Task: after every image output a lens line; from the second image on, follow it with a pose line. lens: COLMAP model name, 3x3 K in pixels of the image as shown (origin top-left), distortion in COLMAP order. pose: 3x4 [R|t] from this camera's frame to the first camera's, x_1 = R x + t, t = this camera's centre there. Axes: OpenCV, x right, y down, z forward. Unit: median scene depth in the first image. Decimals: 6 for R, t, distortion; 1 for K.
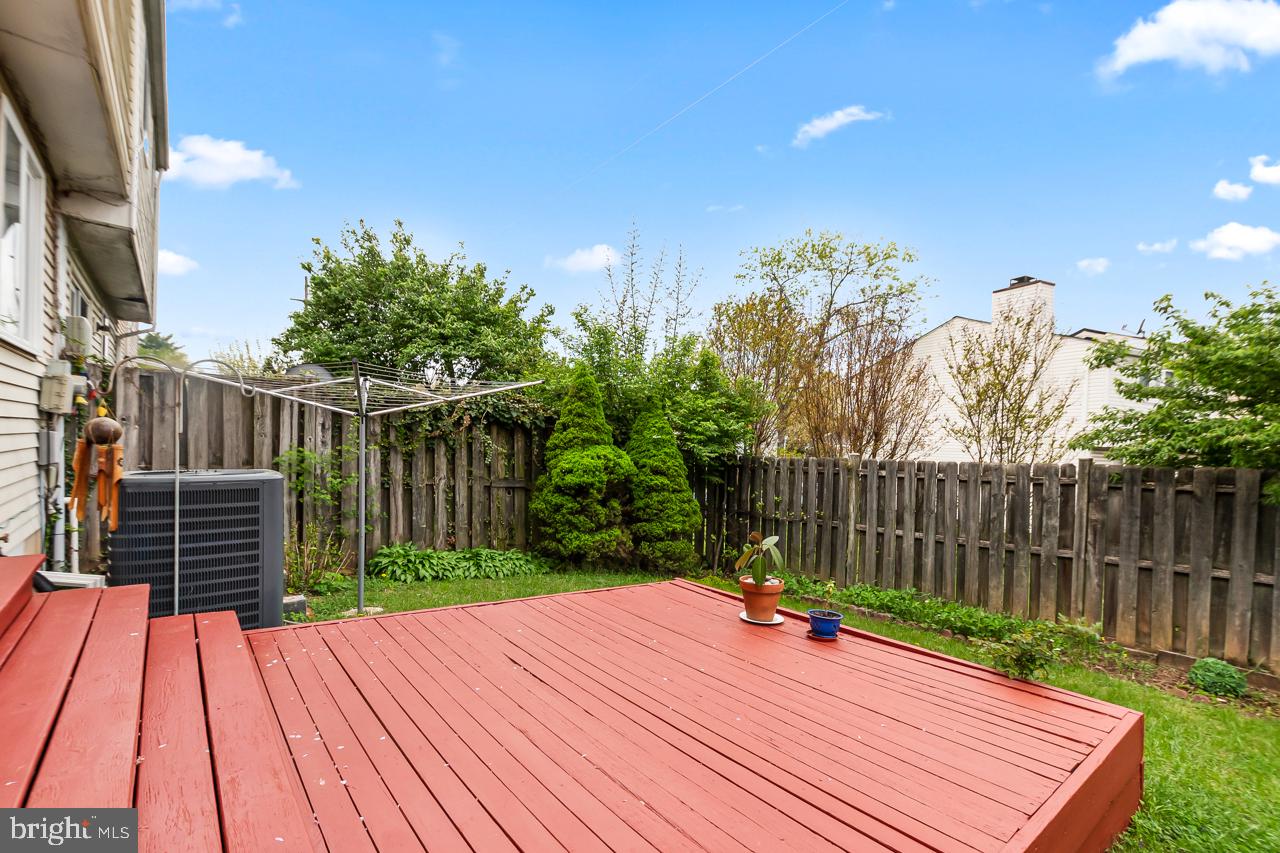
lens RADIAL K [[562.8, 0, 646.2], [0, 562.8, 432.9], [0, 0, 1]] dist [-0.000355, -0.000412]
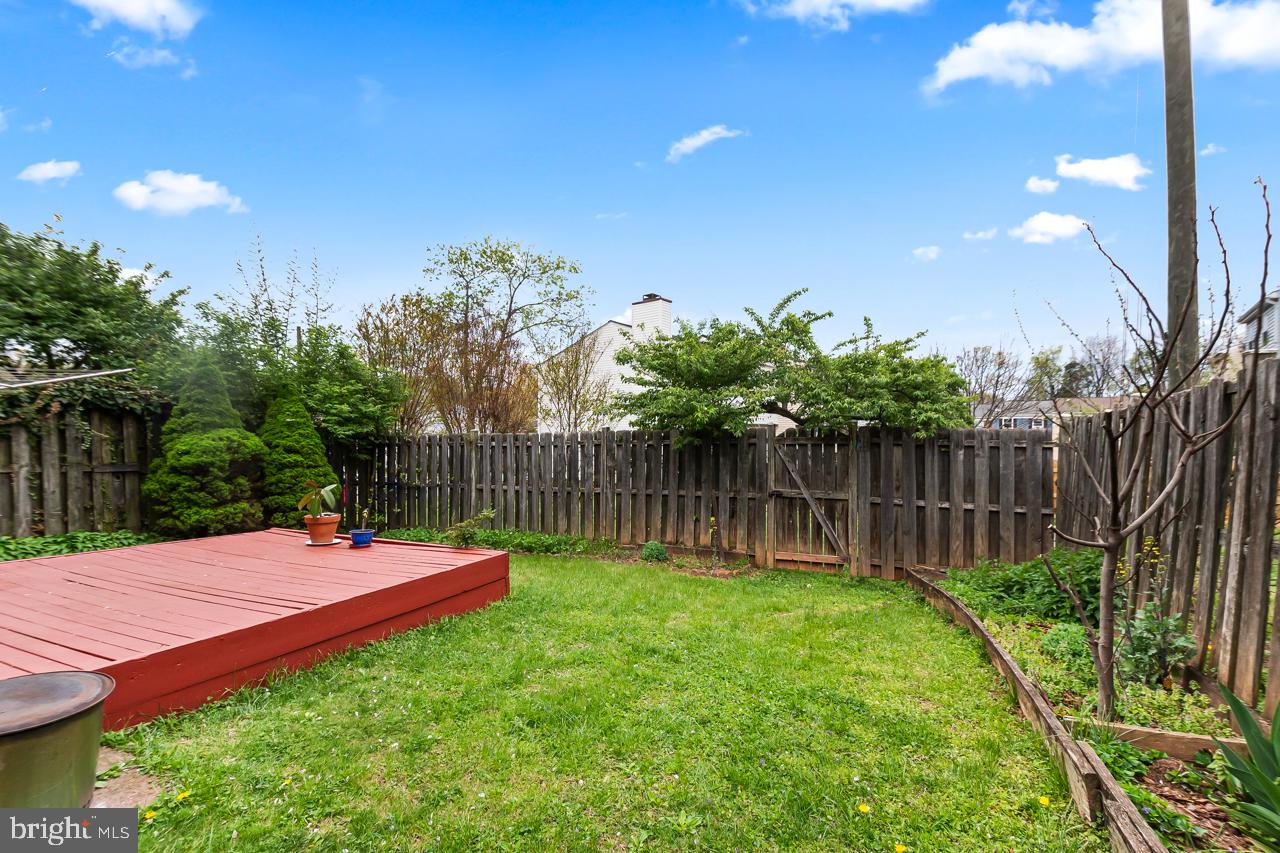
lens RADIAL K [[545.6, 0, 640.9], [0, 545.6, 419.8], [0, 0, 1]] dist [-0.002409, -0.000419]
pose [[0.891631, -0.021418, 0.452256, 0.162508], [0.019408, 0.999770, 0.009083, 0.011251], [-0.452347, 0.000679, 0.891842, -0.319419]]
